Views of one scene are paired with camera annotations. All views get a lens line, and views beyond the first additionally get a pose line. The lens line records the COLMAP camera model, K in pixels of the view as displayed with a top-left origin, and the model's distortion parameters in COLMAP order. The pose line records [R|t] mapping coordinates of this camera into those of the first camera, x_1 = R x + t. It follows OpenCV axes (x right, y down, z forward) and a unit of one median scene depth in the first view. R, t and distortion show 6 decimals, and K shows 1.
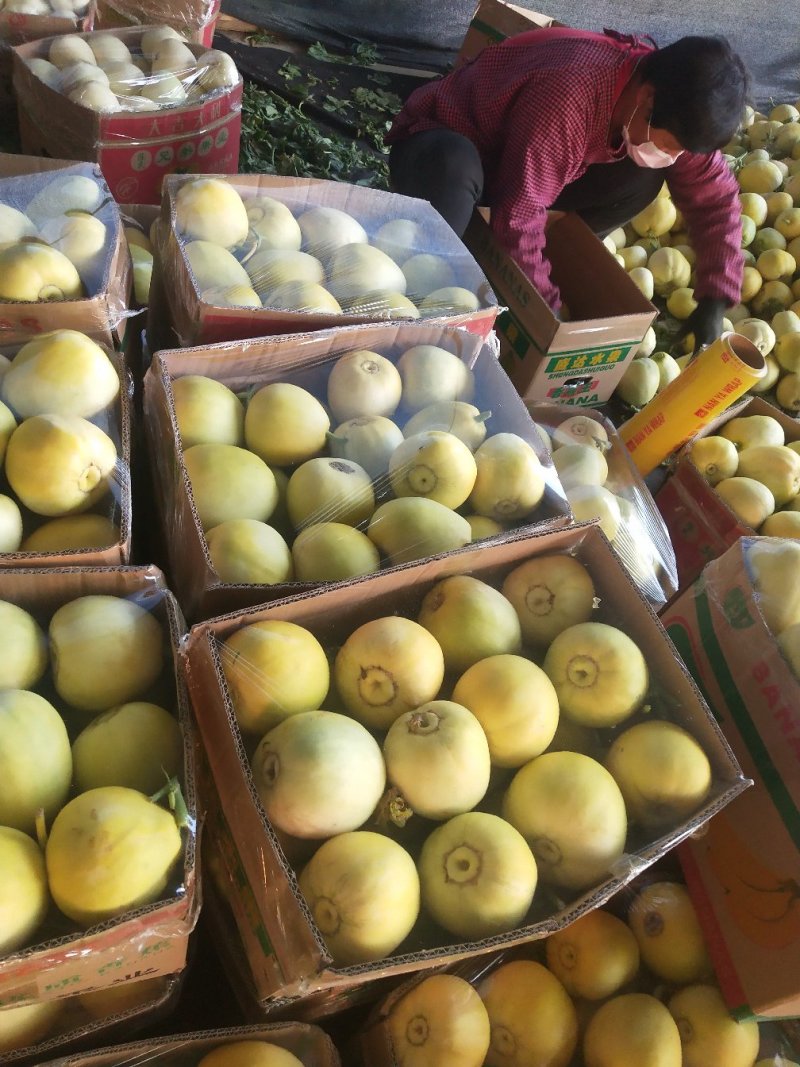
lens RADIAL K [[827.8, 0, 376.5], [0, 827.8, 535.8], [0, 0, 1]] dist [-0.008475, 0.015164]
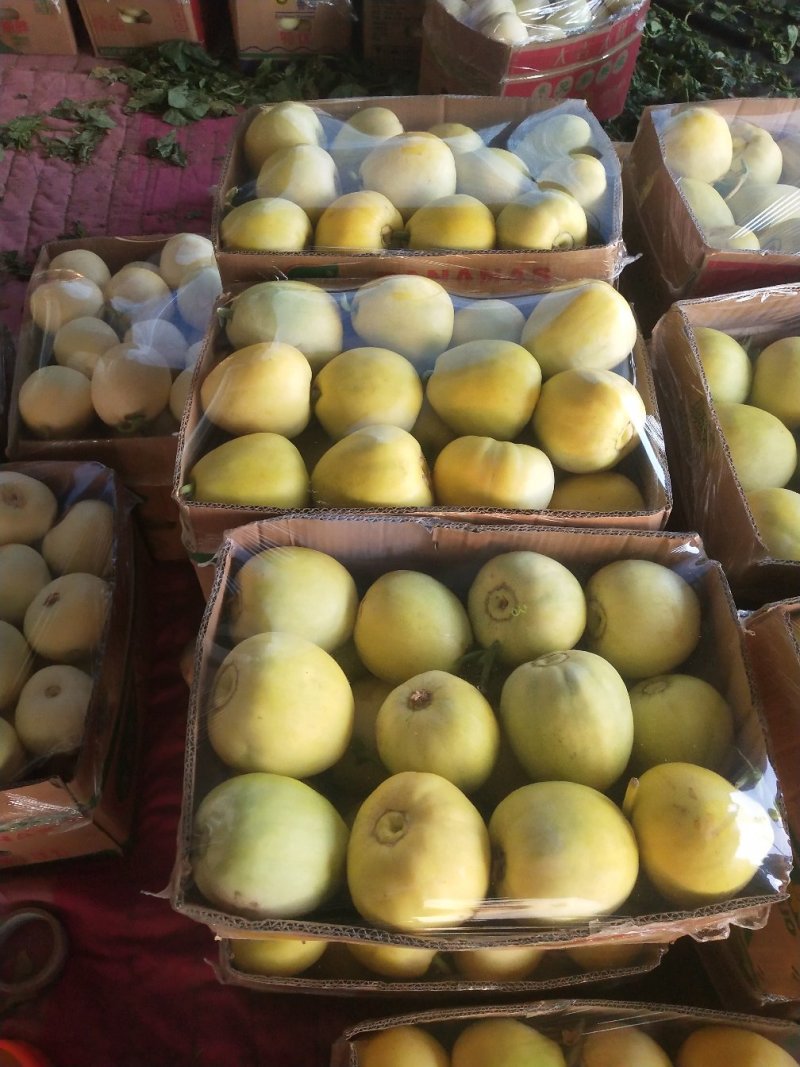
lens RADIAL K [[827.8, 0, 376.5], [0, 827.8, 535.8], [0, 0, 1]] dist [-0.008475, 0.015164]
pose [[0.948439, 0.083927, -0.305646, -0.217212], [-0.062144, 0.994829, 0.080332, -0.009818], [0.310808, -0.057196, 0.948750, -0.009603]]
